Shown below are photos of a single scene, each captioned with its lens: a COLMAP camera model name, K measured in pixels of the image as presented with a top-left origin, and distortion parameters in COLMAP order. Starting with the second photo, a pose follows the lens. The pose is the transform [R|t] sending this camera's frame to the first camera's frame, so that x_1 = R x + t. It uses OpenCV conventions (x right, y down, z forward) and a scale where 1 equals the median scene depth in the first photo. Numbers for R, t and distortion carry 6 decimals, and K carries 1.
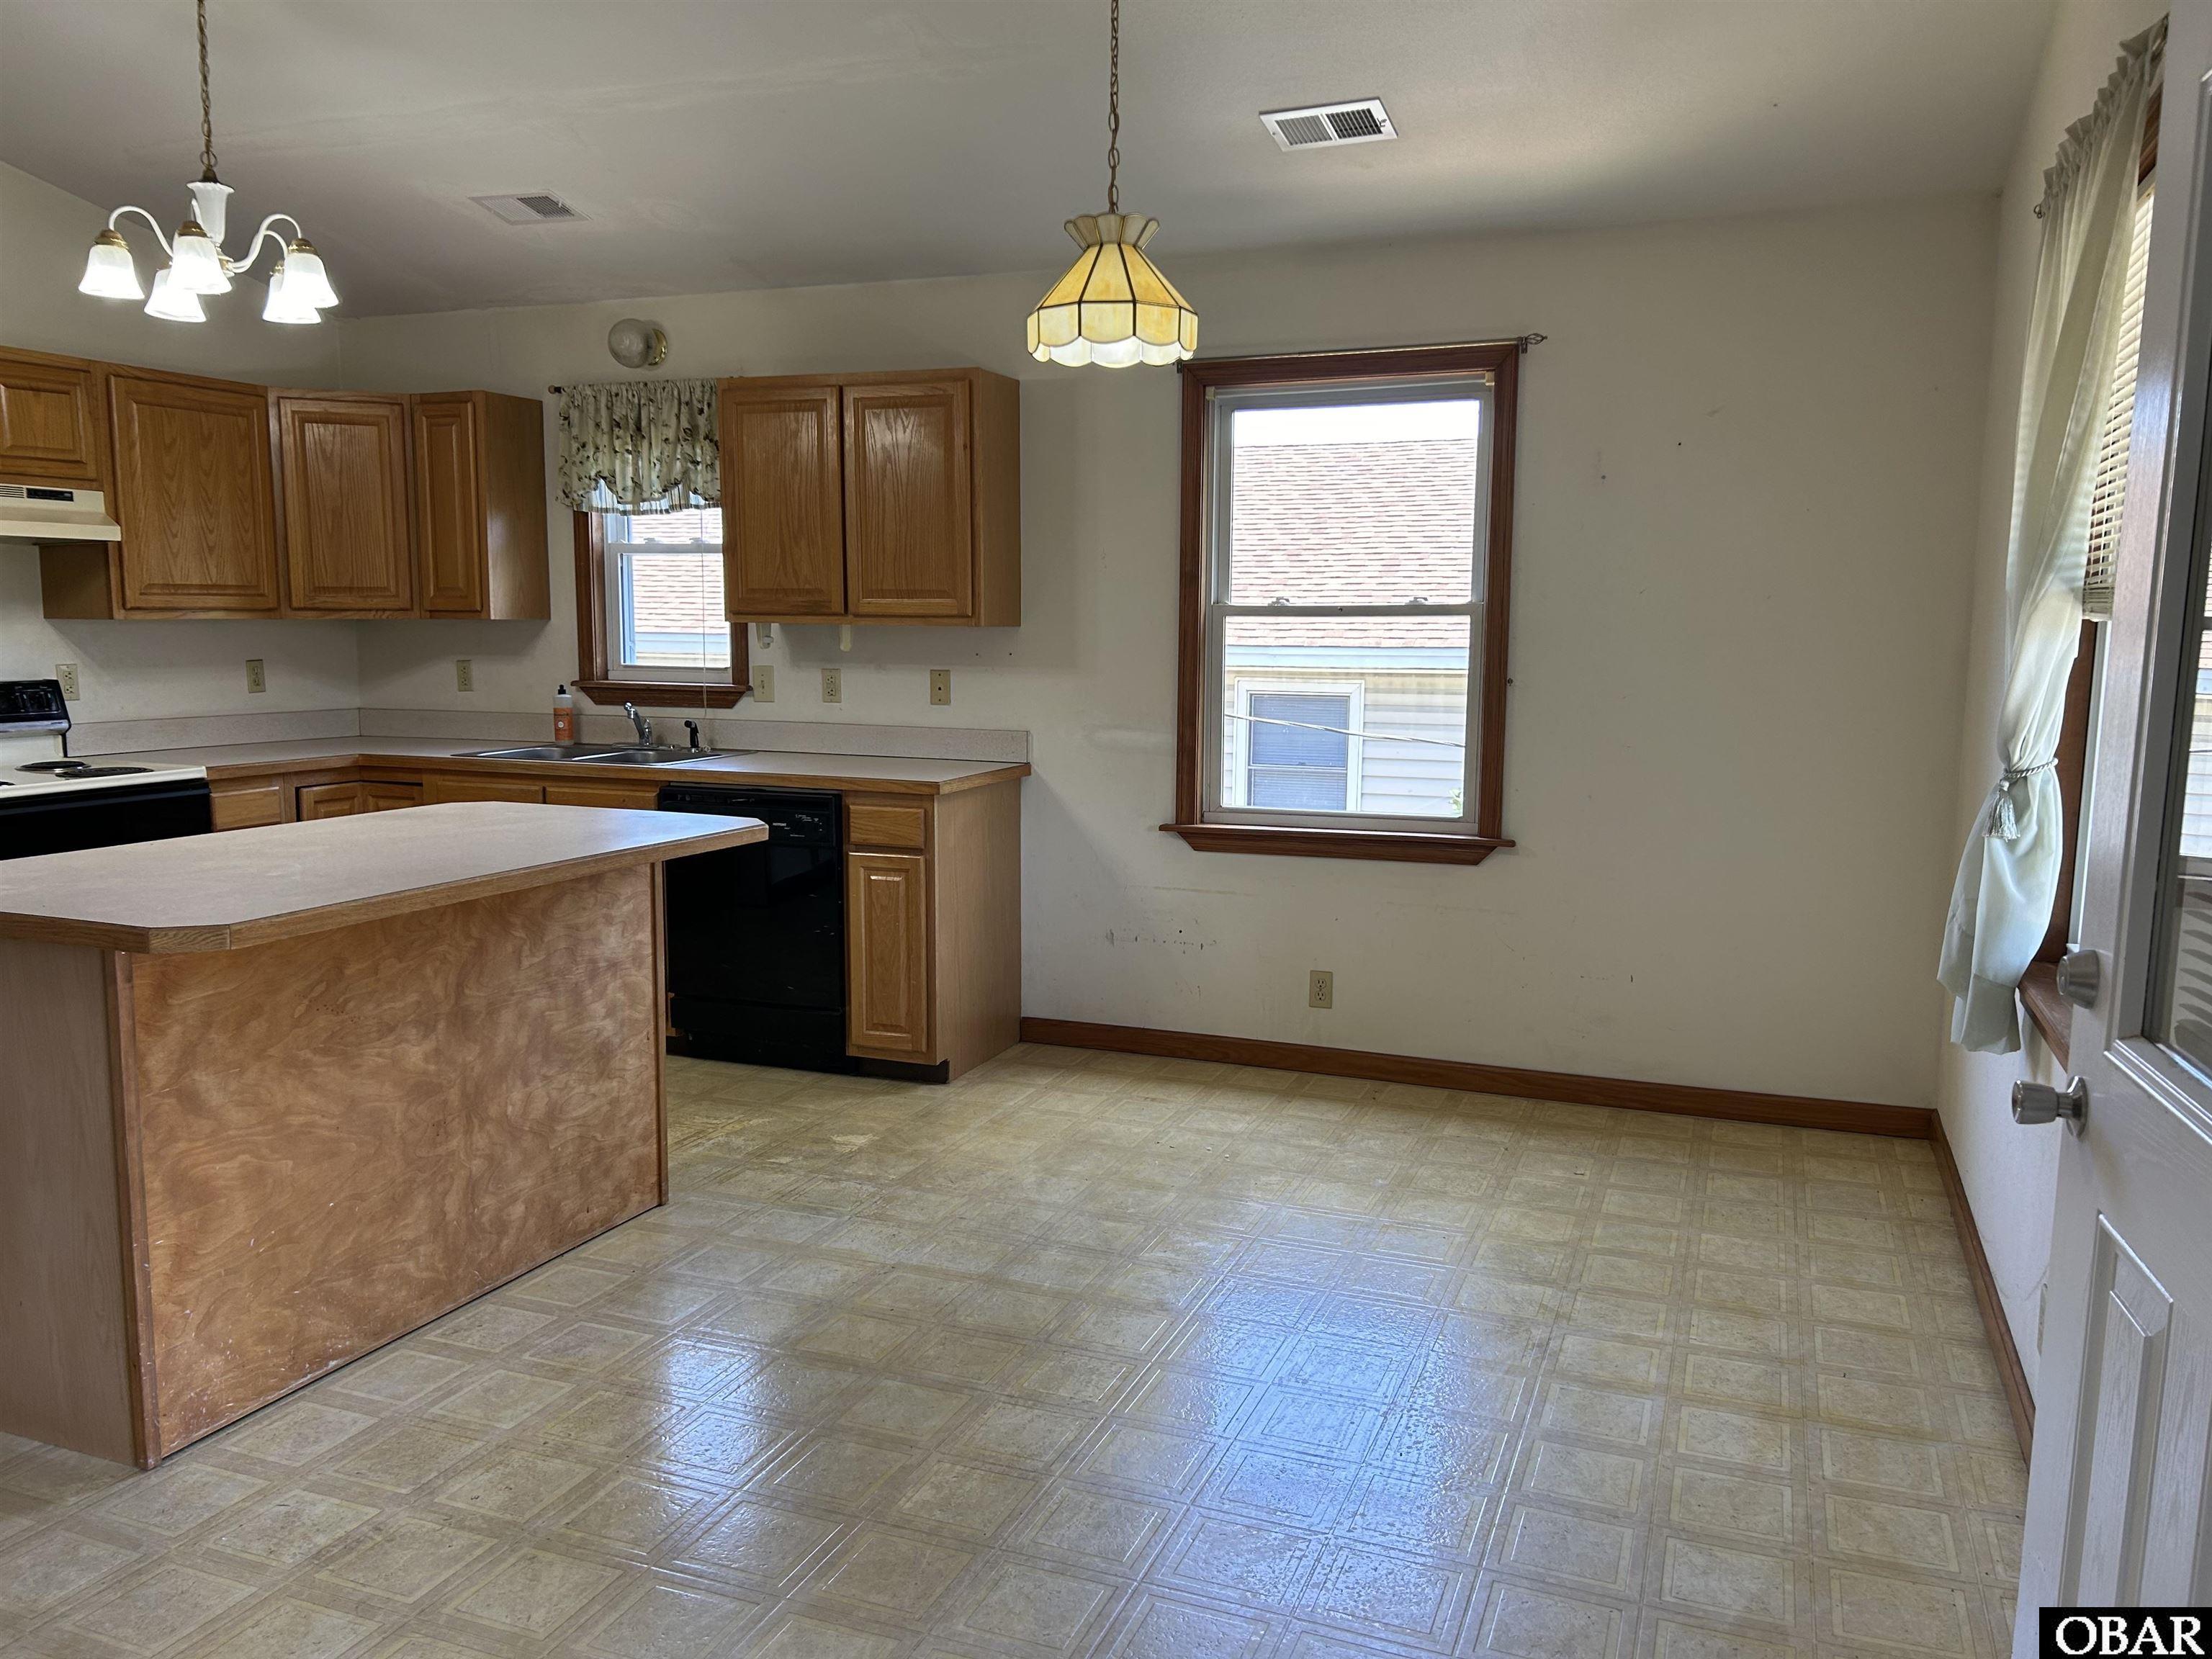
lens RADIAL K [[1668.5, 0, 1115.6], [0, 1668.5, 827.3], [0, 0, 1]] dist [0.046585, -0.050250]
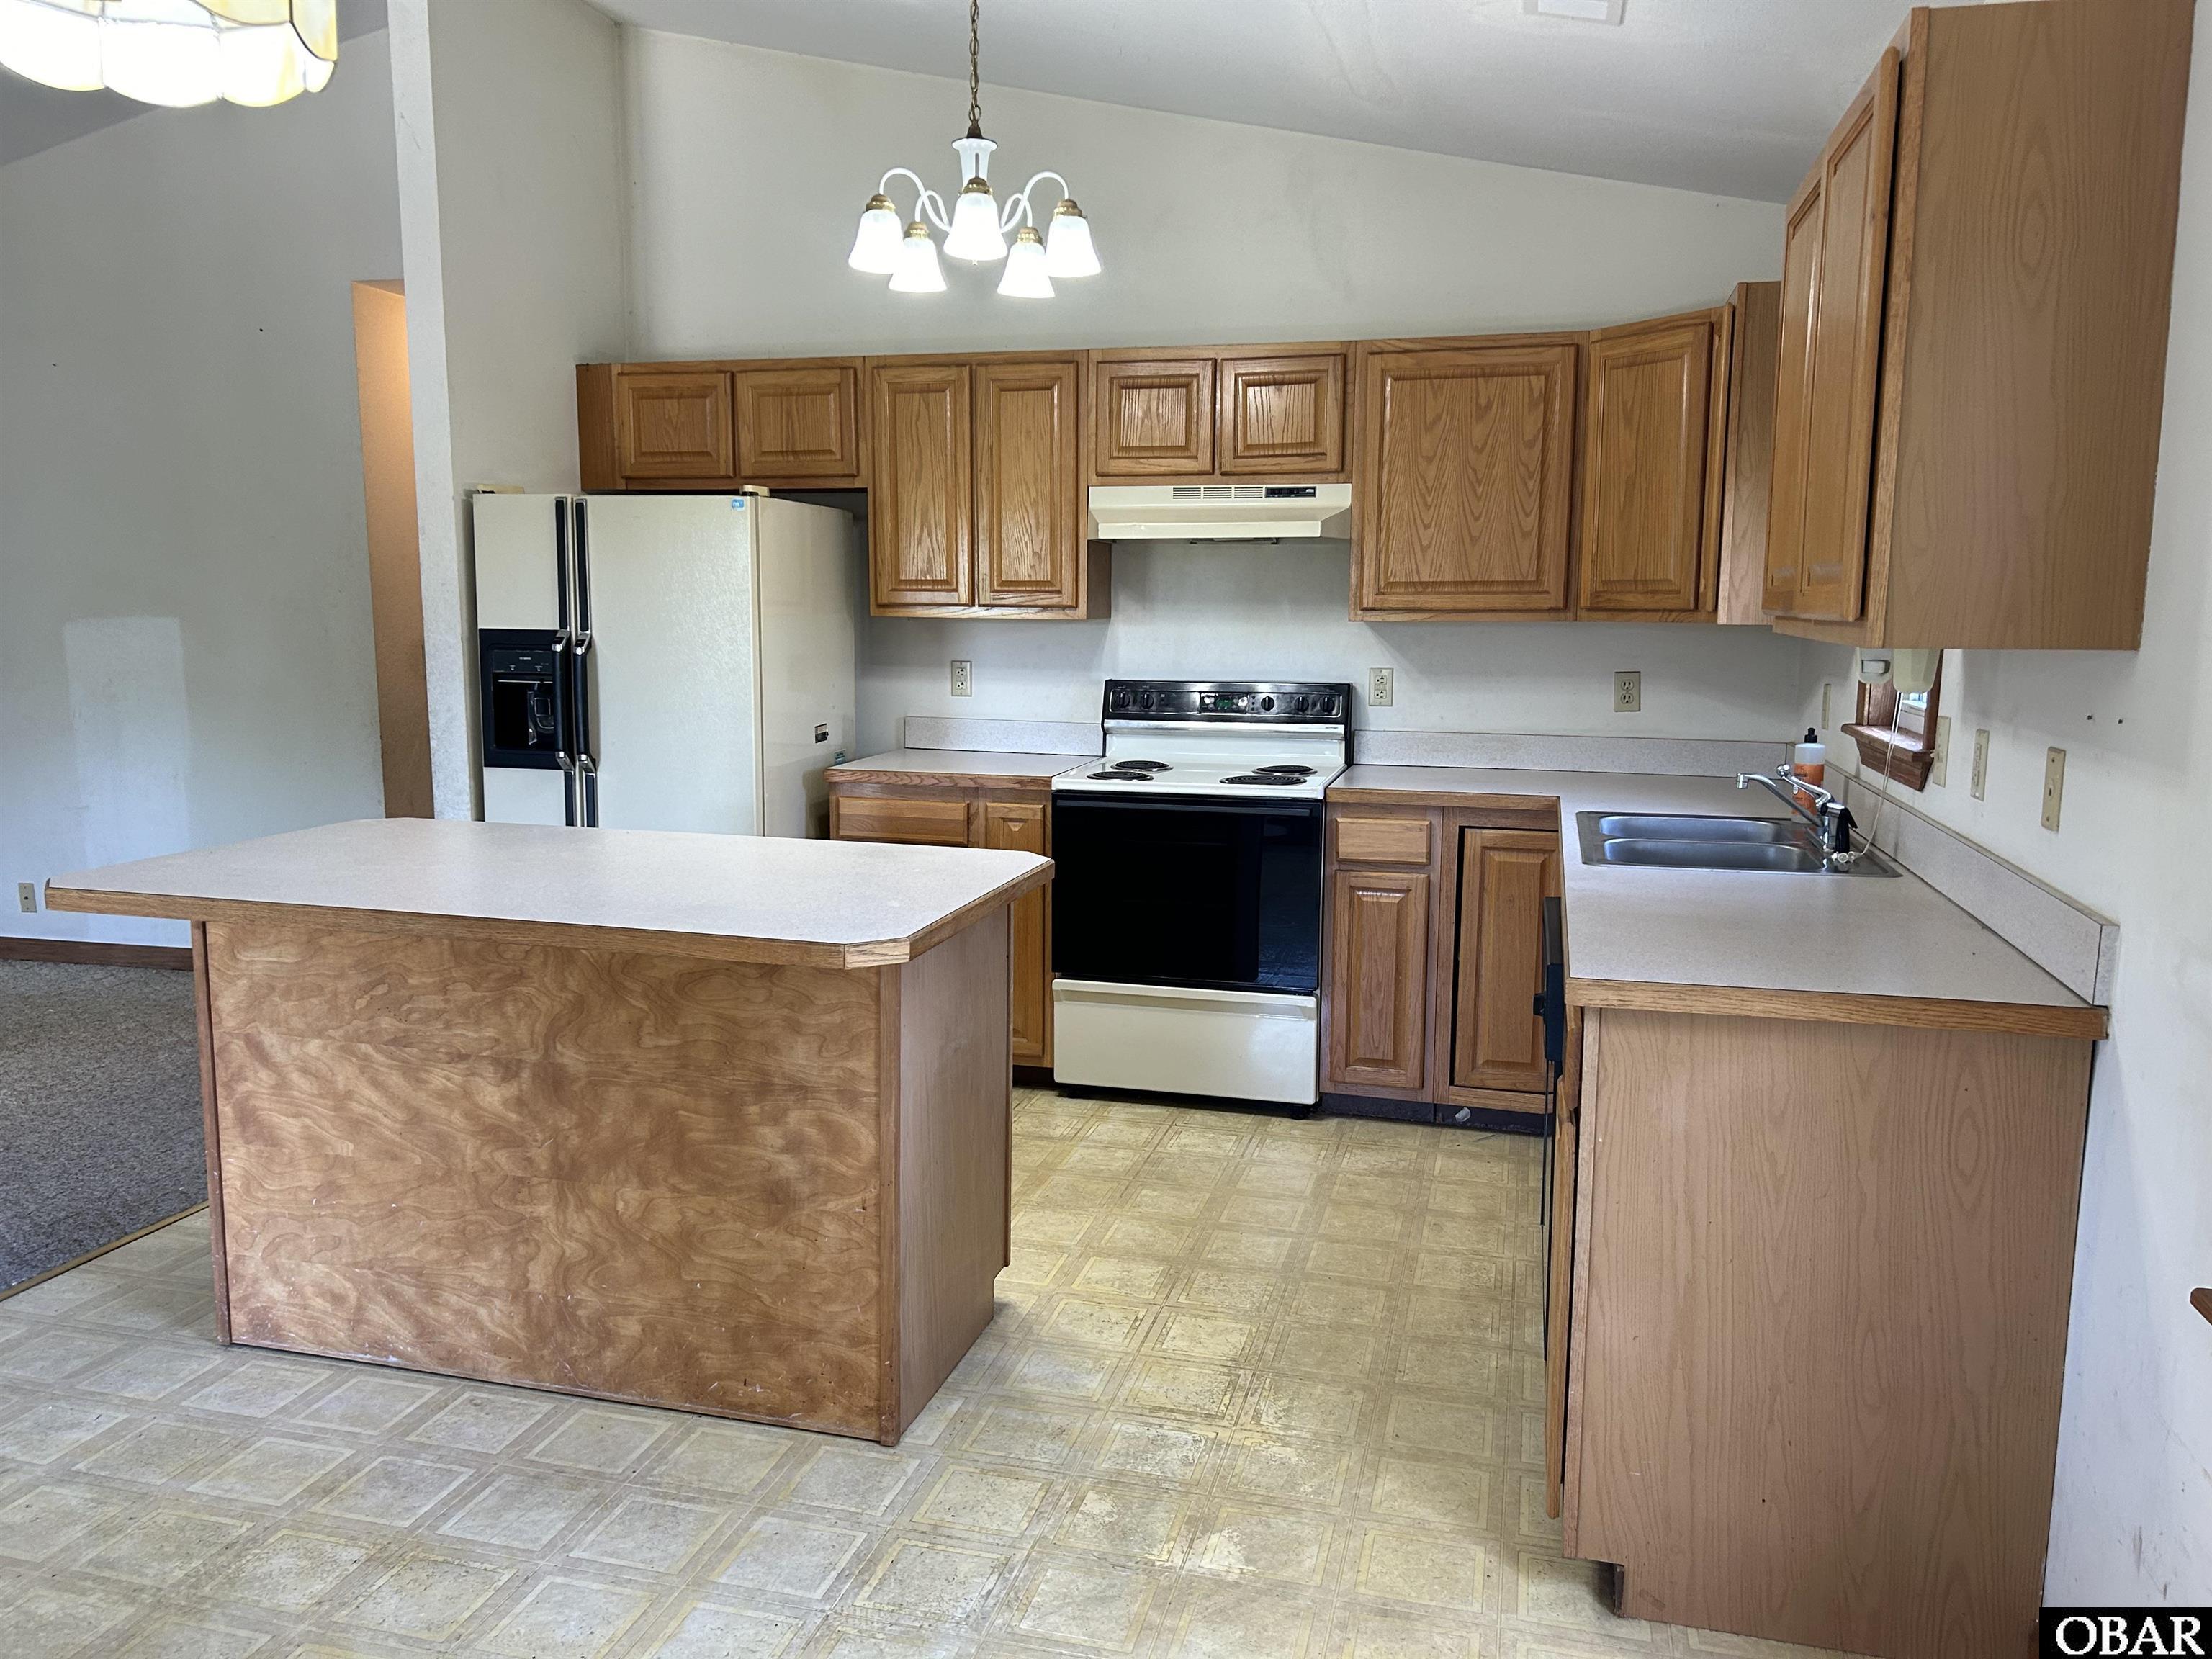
lens RADIAL K [[1668.5, 0, 1093.2], [0, 1668.5, 842.9], [0, 0, 1]] dist [0.046585, -0.050250]
pose [[0.105166, 0.139011, -0.984691, 0.456516], [-0.130357, 0.983565, 0.124930, -0.142974], [0.985874, 0.115223, 0.121559, 1.094137]]
